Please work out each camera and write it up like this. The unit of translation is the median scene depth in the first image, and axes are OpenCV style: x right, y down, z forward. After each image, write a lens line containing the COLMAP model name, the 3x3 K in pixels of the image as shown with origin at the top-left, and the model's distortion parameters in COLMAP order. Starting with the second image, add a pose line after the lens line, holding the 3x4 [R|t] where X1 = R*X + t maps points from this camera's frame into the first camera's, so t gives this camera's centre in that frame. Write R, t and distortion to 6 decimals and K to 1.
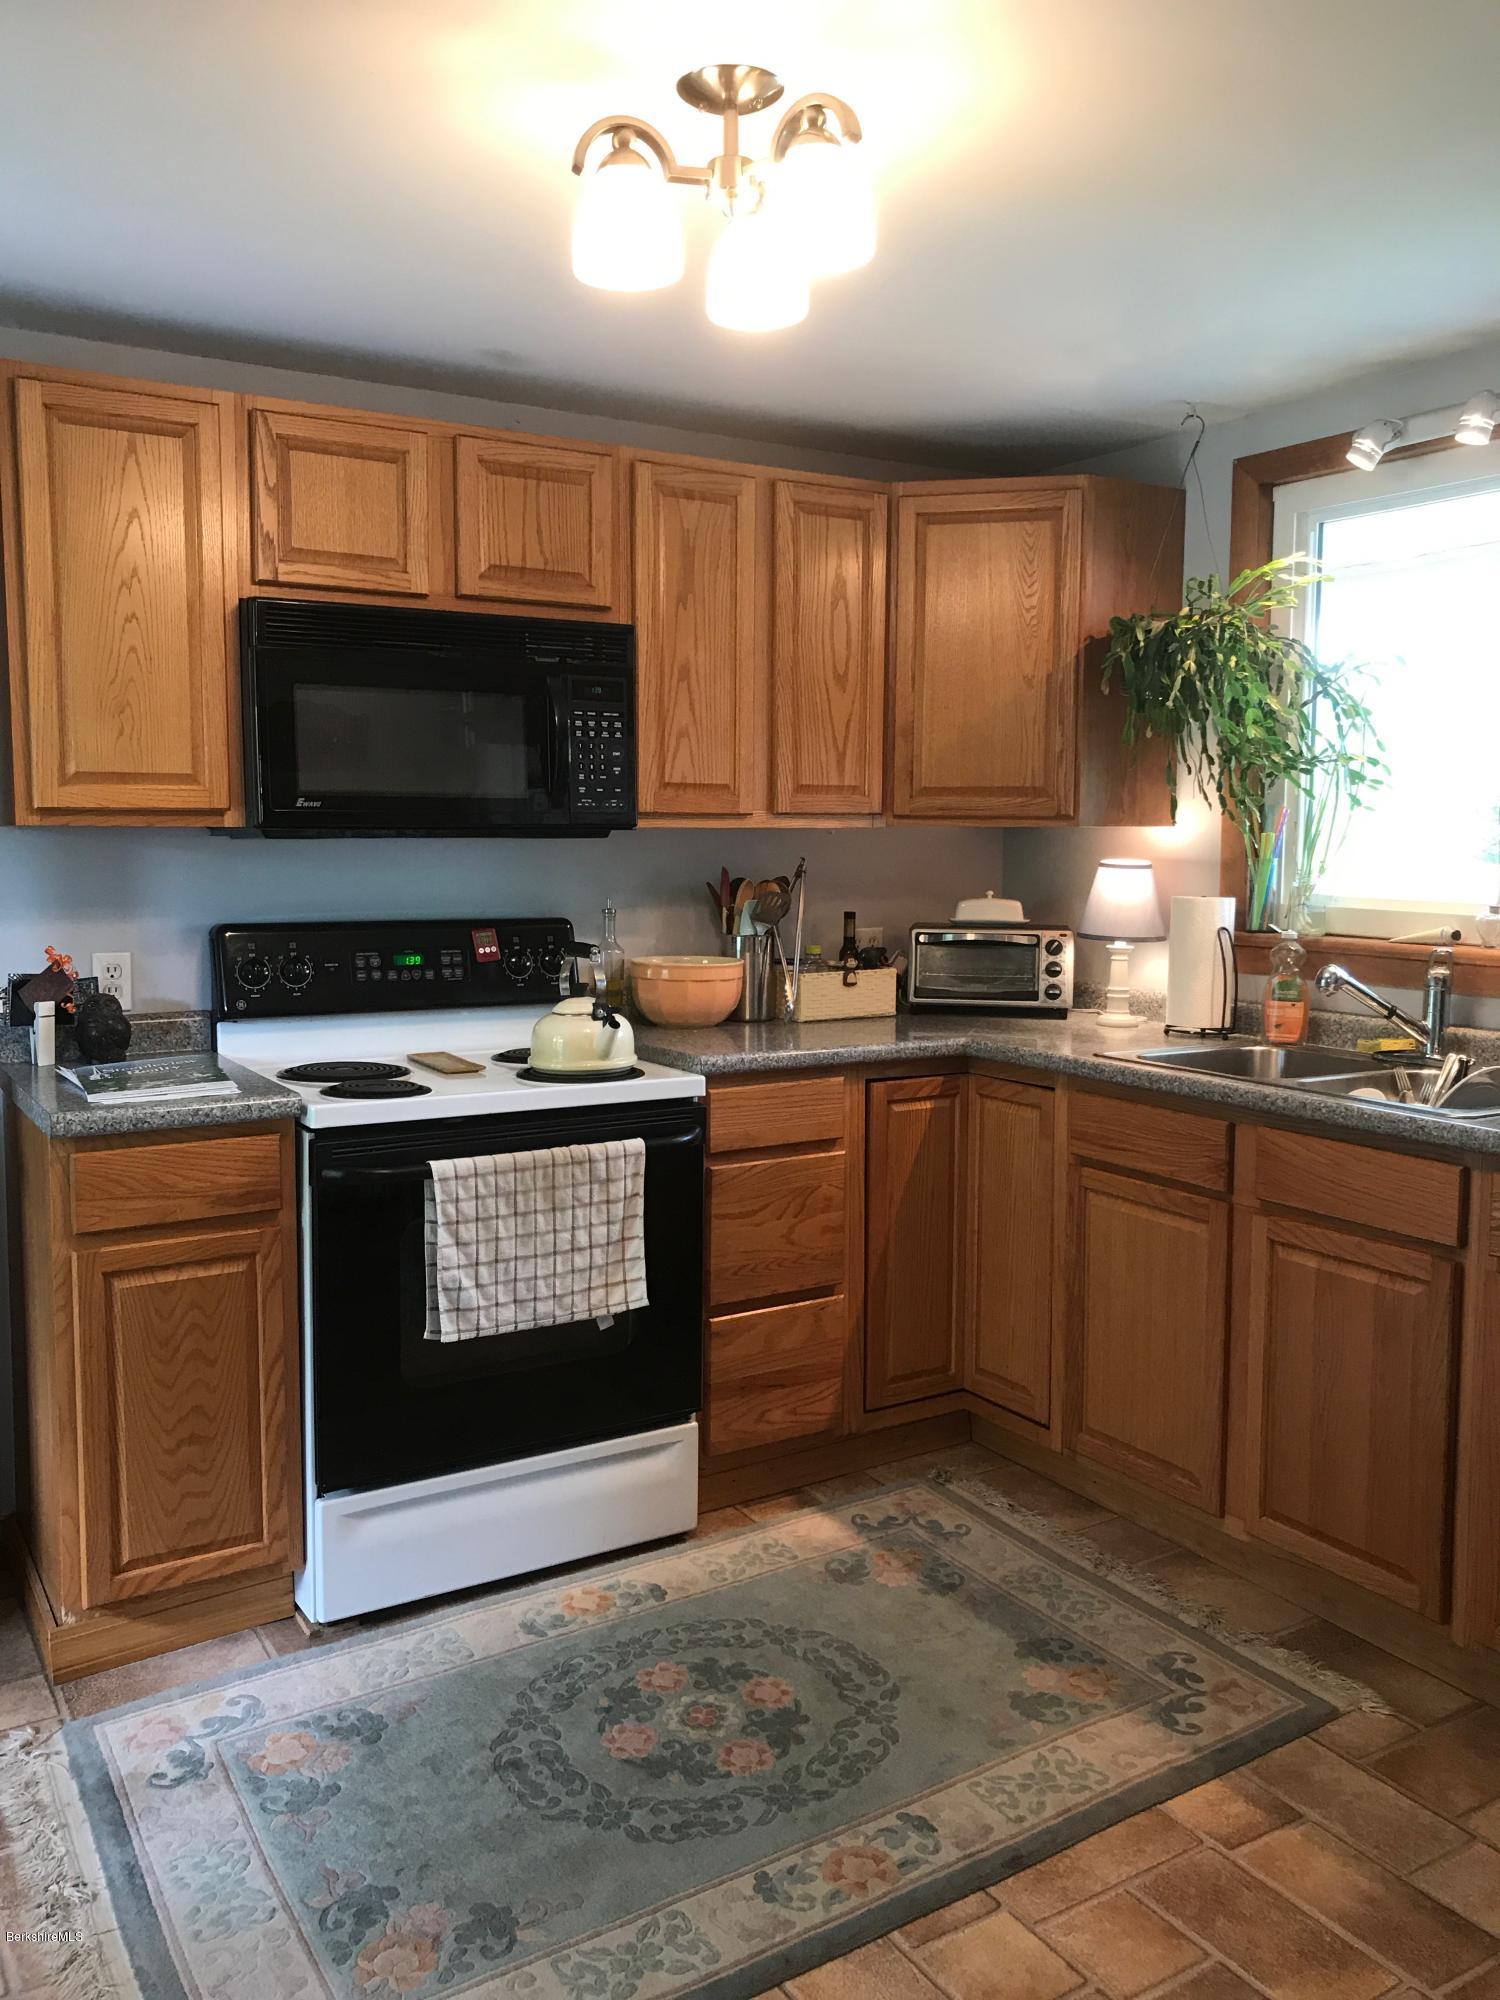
lens RADIAL K [[1639.2, 0, 746.9], [0, 1639.2, 1001.1], [0, 0, 1]] dist [0.029174, -0.033405]
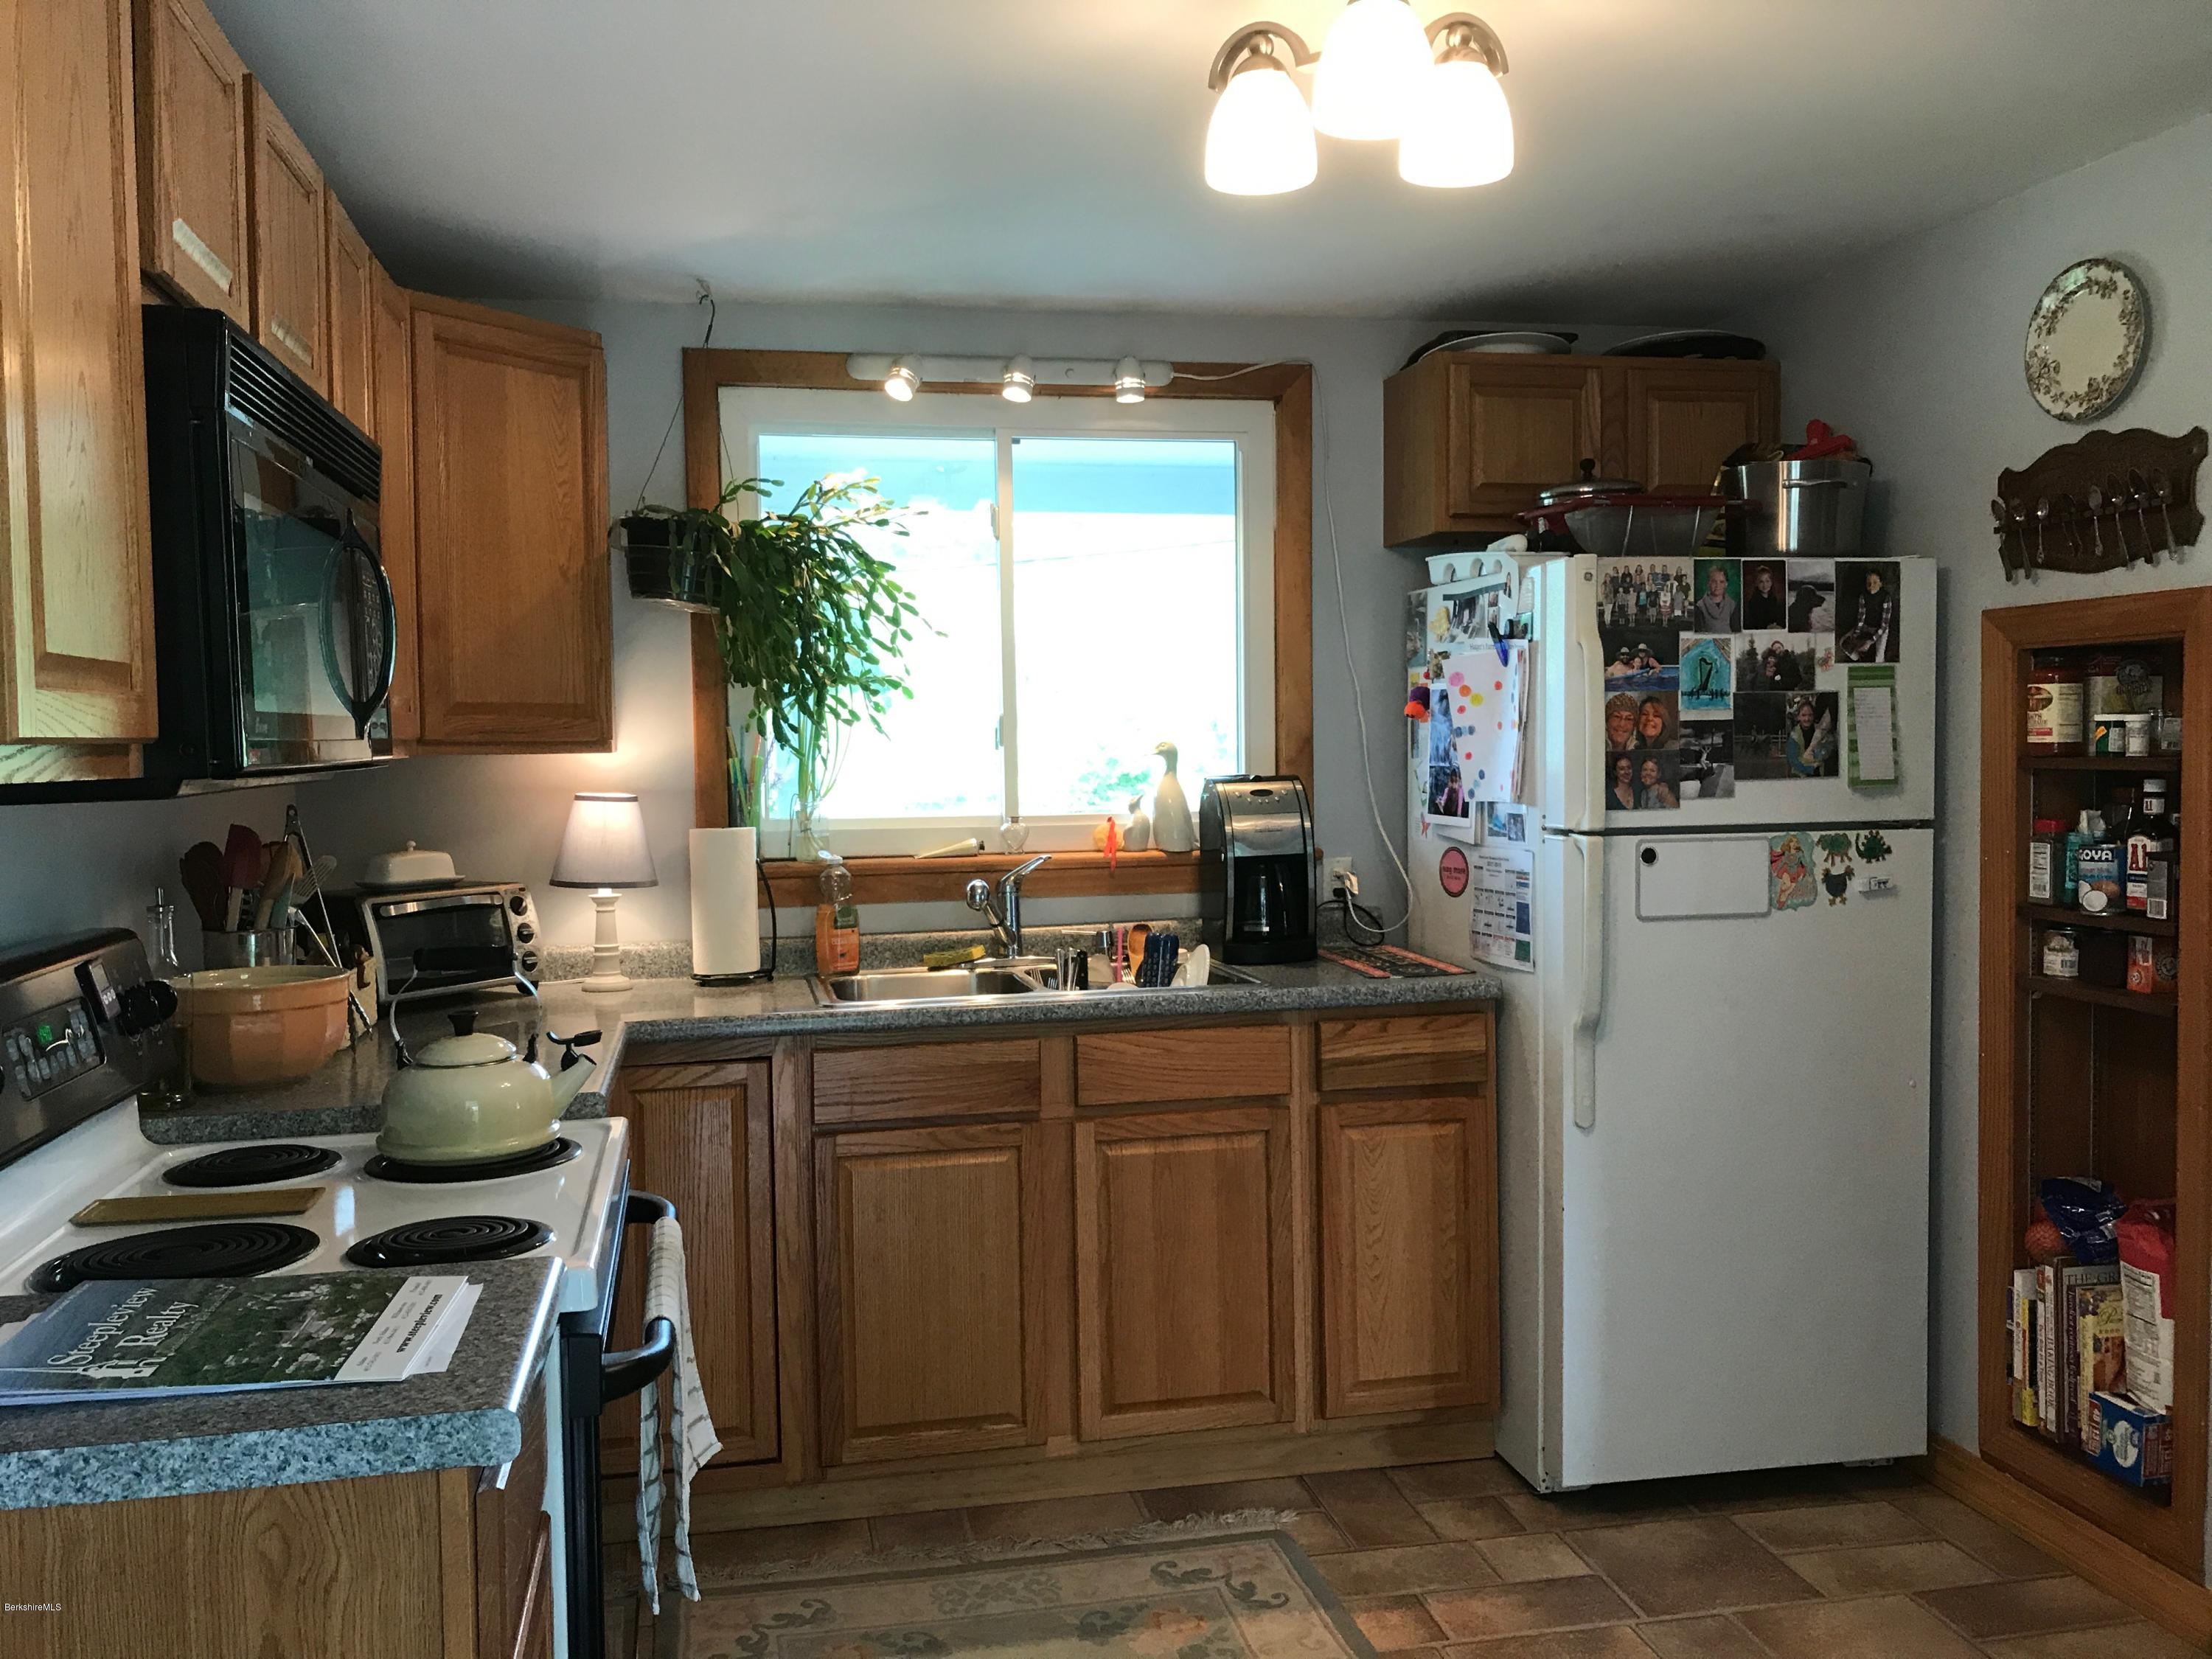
lens RADIAL K [[1812.9, 0, 1107.7], [0, 1812.9, 844.2], [0, 0, 1]] dist [0.029174, -0.033405]
pose [[0.335357, -0.065657, 0.939800, -0.719884], [0.121030, 0.992305, 0.026137, -0.067741], [-0.934284, 0.104979, 0.340723, 0.574823]]
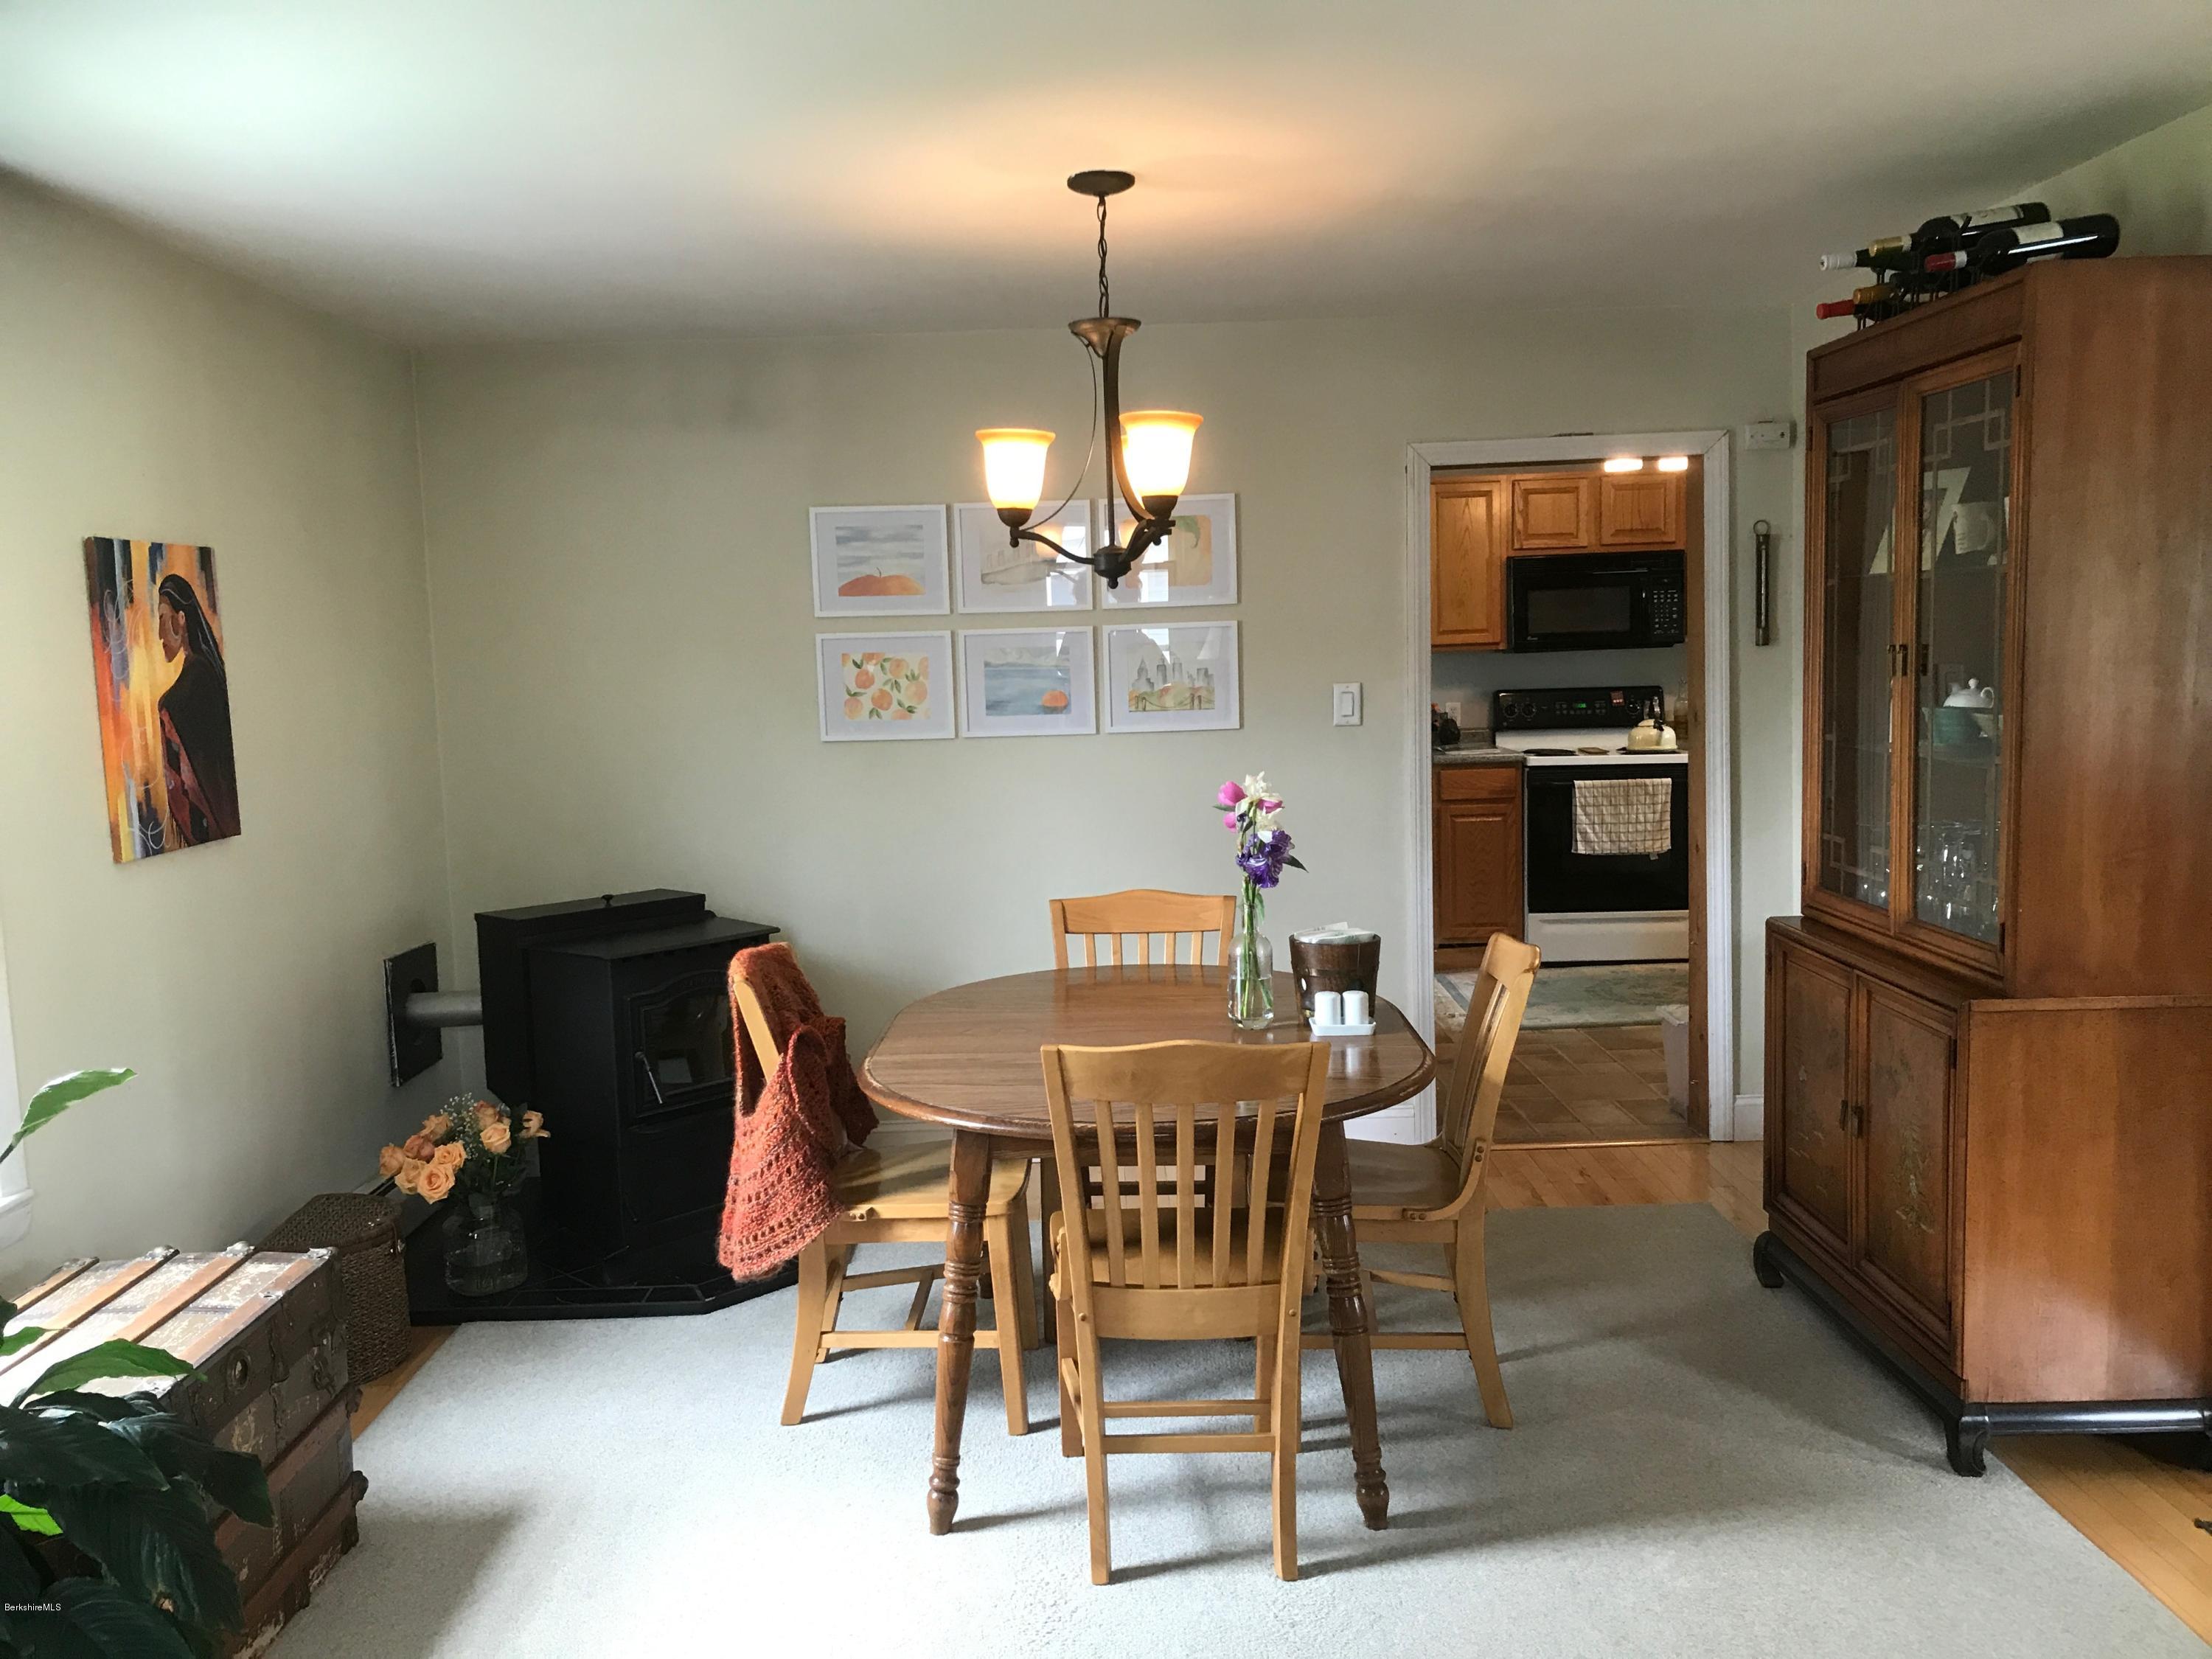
lens RADIAL K [[1812.9, 0, 1105.7], [0, 1812.9, 834.0], [0, 0, 1]] dist [0.029174, -0.033405]
pose [[0.861886, 0.024699, -0.506500, 0.561199], [-0.016028, 0.999641, 0.021473, 0.122267], [0.506849, -0.010389, 0.861972, -1.654390]]
